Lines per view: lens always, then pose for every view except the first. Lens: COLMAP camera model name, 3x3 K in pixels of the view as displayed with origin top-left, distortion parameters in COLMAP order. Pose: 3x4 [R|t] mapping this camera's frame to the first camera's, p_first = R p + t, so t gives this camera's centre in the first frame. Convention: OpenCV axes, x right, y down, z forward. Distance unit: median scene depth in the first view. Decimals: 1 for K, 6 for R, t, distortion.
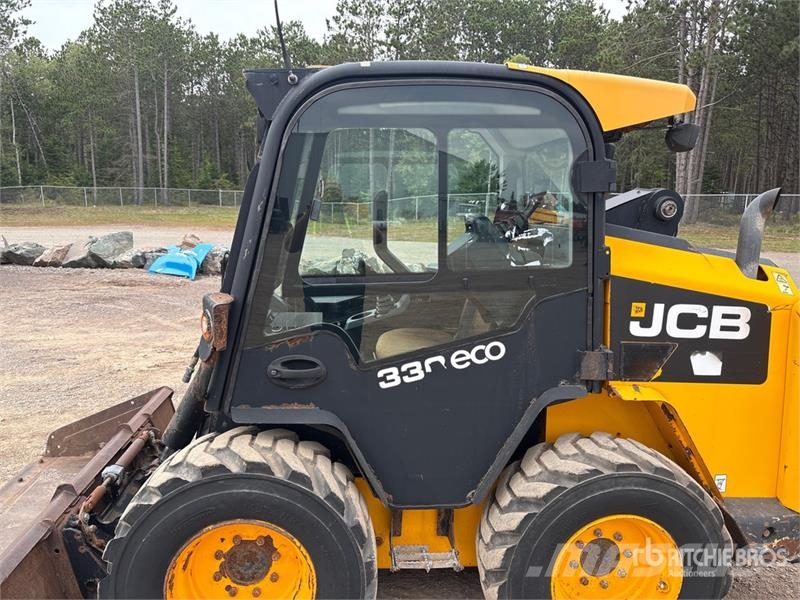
lens RADIAL K [[603.2, 0, 402.2], [0, 603.2, 297.5], [0, 0, 1]] dist [0.051153, -0.049093]
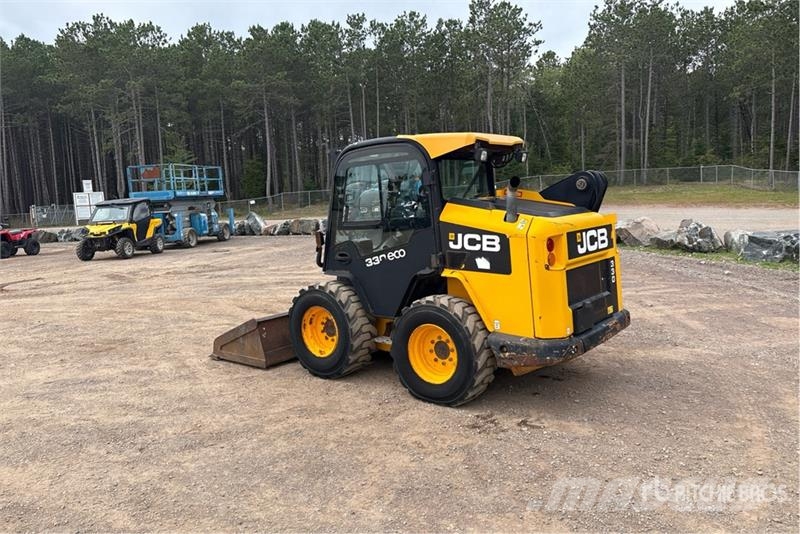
lens RADIAL K [[601.0, 0, 410.4], [0, 601.0, 257.1], [0, 0, 1]] dist [0.044652, -0.058854]
pose [[0.711677, 0.025534, -0.702043, 1.722166], [-0.047304, 0.998813, -0.011625, 0.121426], [0.700912, 0.041482, 0.712040, -0.619506]]
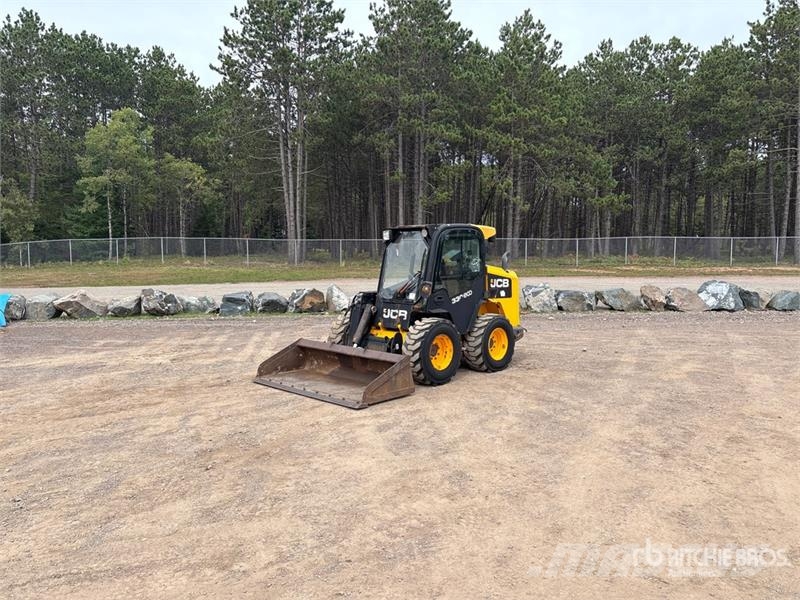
lens RADIAL K [[599.6, 0, 400.0], [0, 599.6, 300.0], [0, 0, 1]] dist [0.046664, -0.059409]
pose [[0.776132, -0.075221, 0.626067, -2.544692], [0.113470, 0.993313, -0.021323, 0.157875], [-0.620277, 0.087589, 0.779477, -1.706110]]
